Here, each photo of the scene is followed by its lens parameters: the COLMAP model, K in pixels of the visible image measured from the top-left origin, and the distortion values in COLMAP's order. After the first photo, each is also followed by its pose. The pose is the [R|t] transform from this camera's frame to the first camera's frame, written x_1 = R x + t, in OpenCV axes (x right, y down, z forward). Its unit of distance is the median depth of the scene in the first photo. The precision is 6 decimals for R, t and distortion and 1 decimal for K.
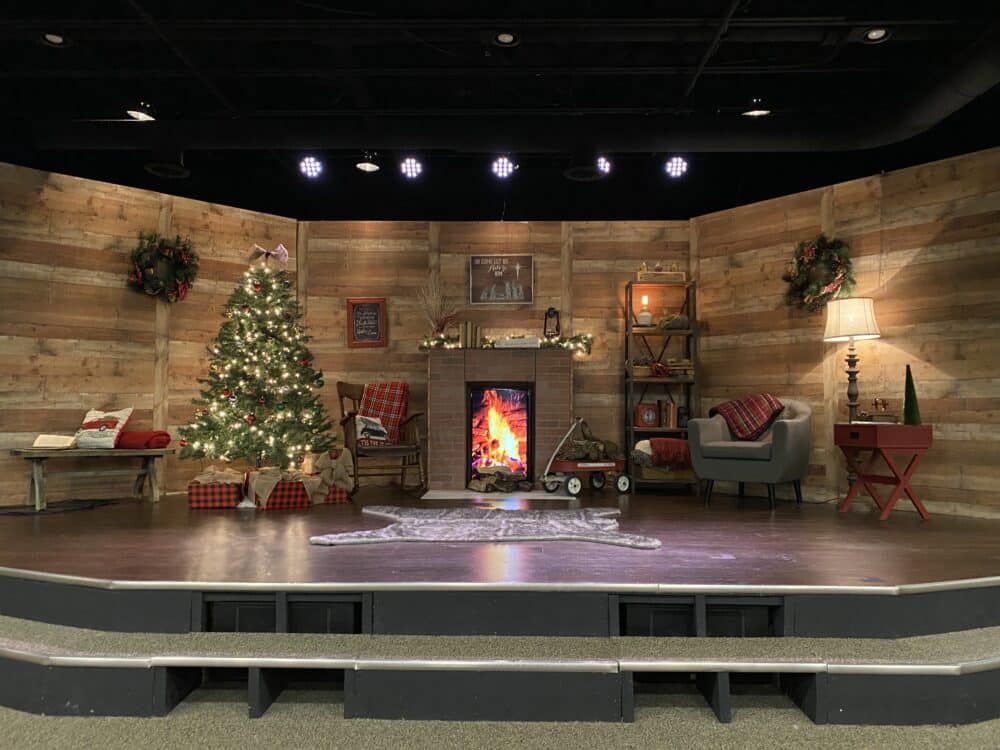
lens RADIAL K [[760.3, 0, 506.6], [0, 760.3, 371.4], [0, 0, 1]] dist [0.051047, -0.050179]
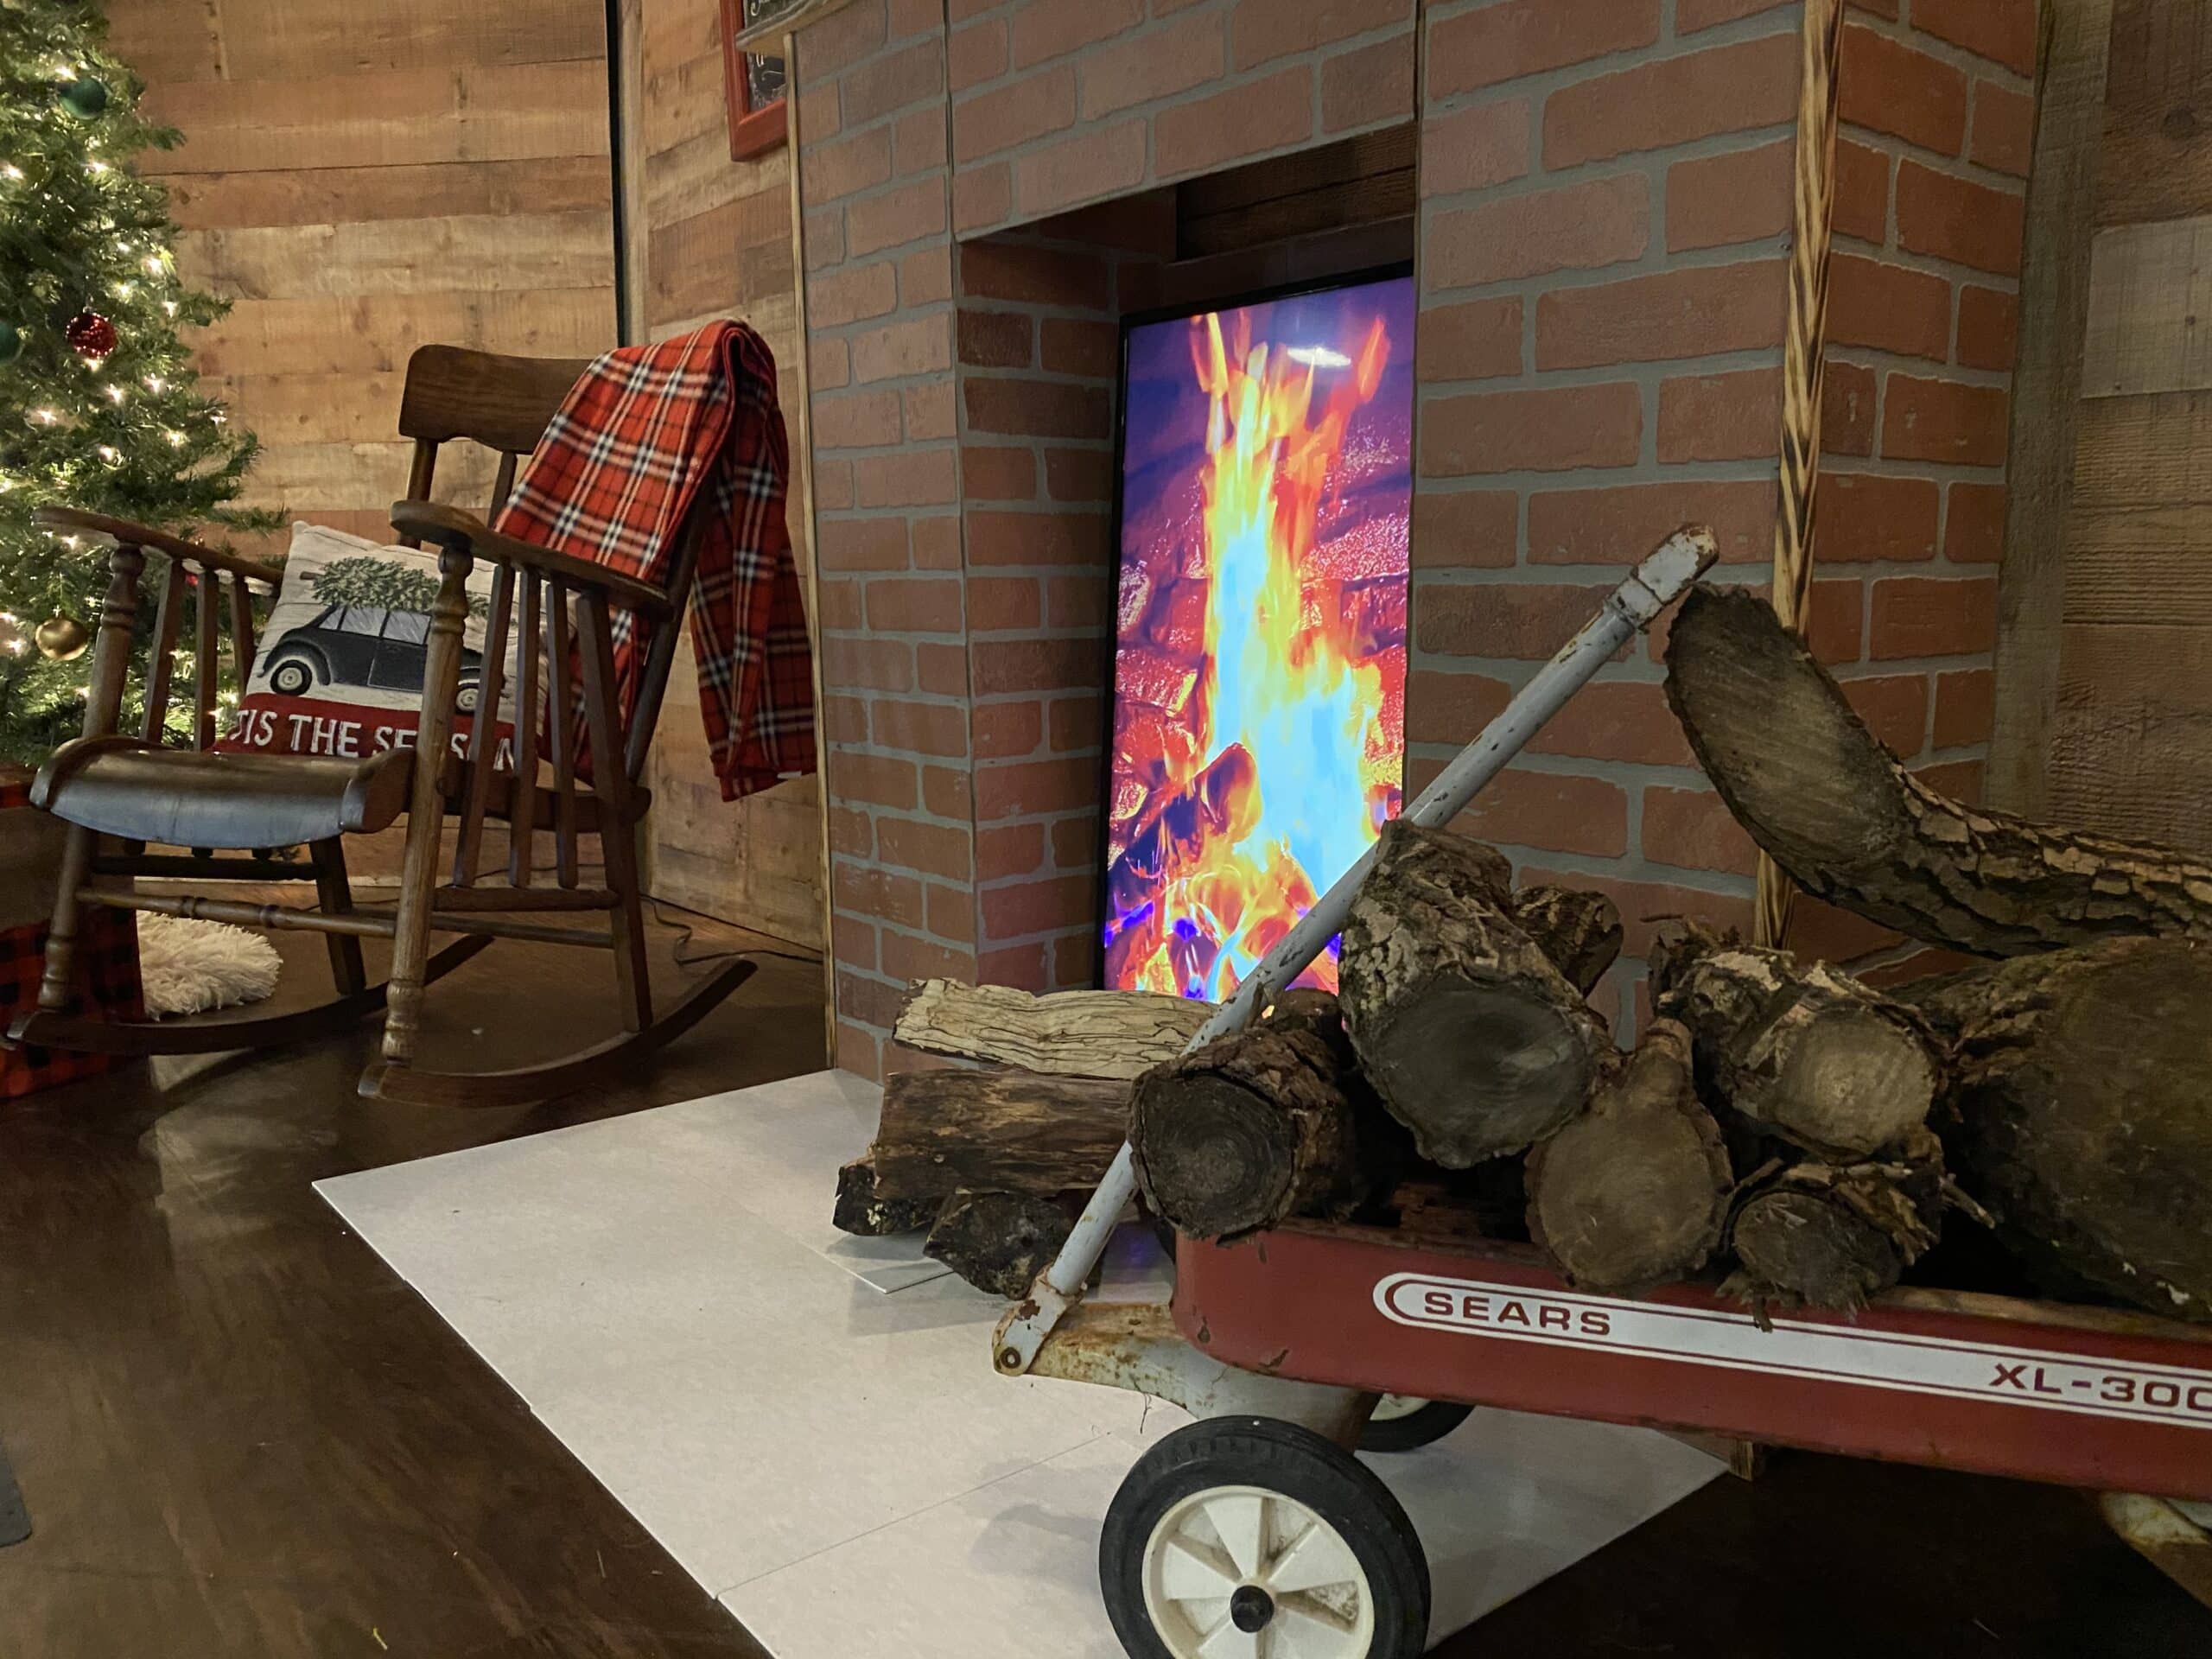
lens RADIAL K [[1681.8, 0, 1120.6], [0, 1681.8, 821.5], [0, 0, 1]] dist [0.051047, -0.050179]
pose [[0.639673, 0.106905, -0.761176, 0.192905], [0.052039, 0.981985, 0.181650, 0.061736], [0.766883, -0.155807, 0.622587, 0.954904]]
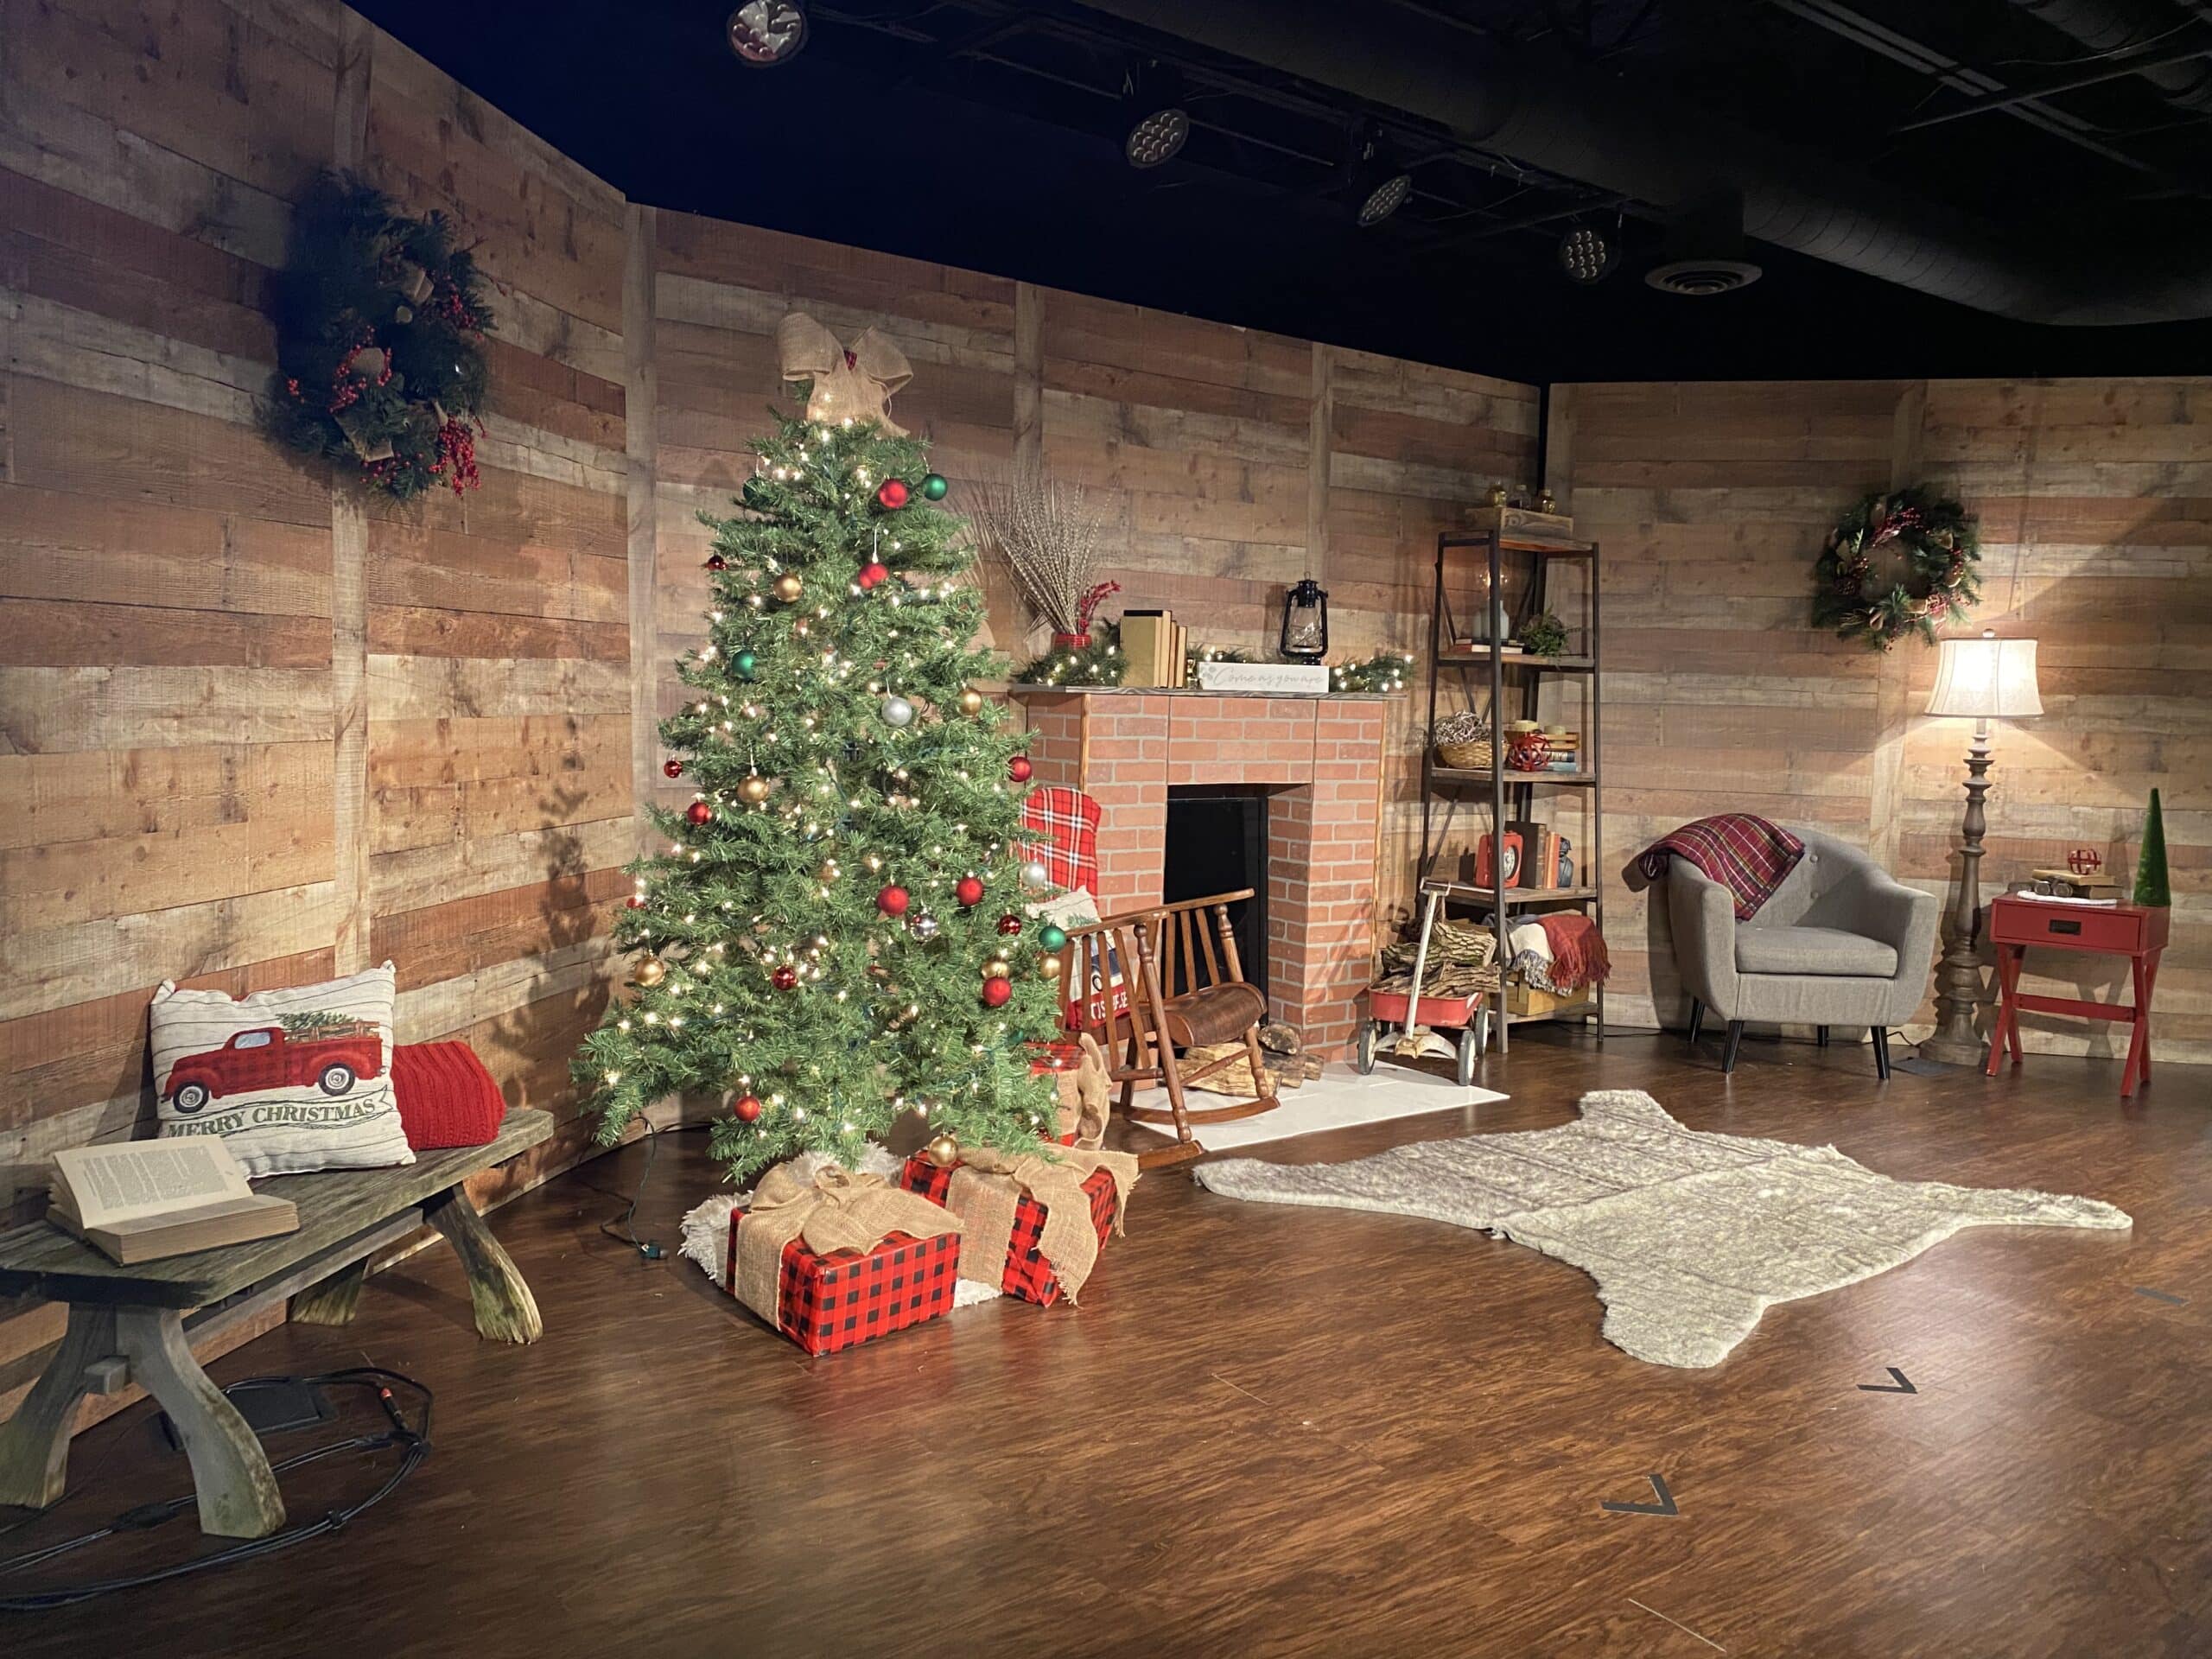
lens RADIAL K [[1681.8, 0, 1120.6], [0, 1681.8, 821.5], [0, 0, 1]] dist [0.051047, -0.050179]
pose [[0.787739, -0.027538, 0.615393, -0.621768], [-0.062475, 0.990278, 0.124285, -0.073516], [-0.612833, -0.136351, 0.778360, 0.461426]]
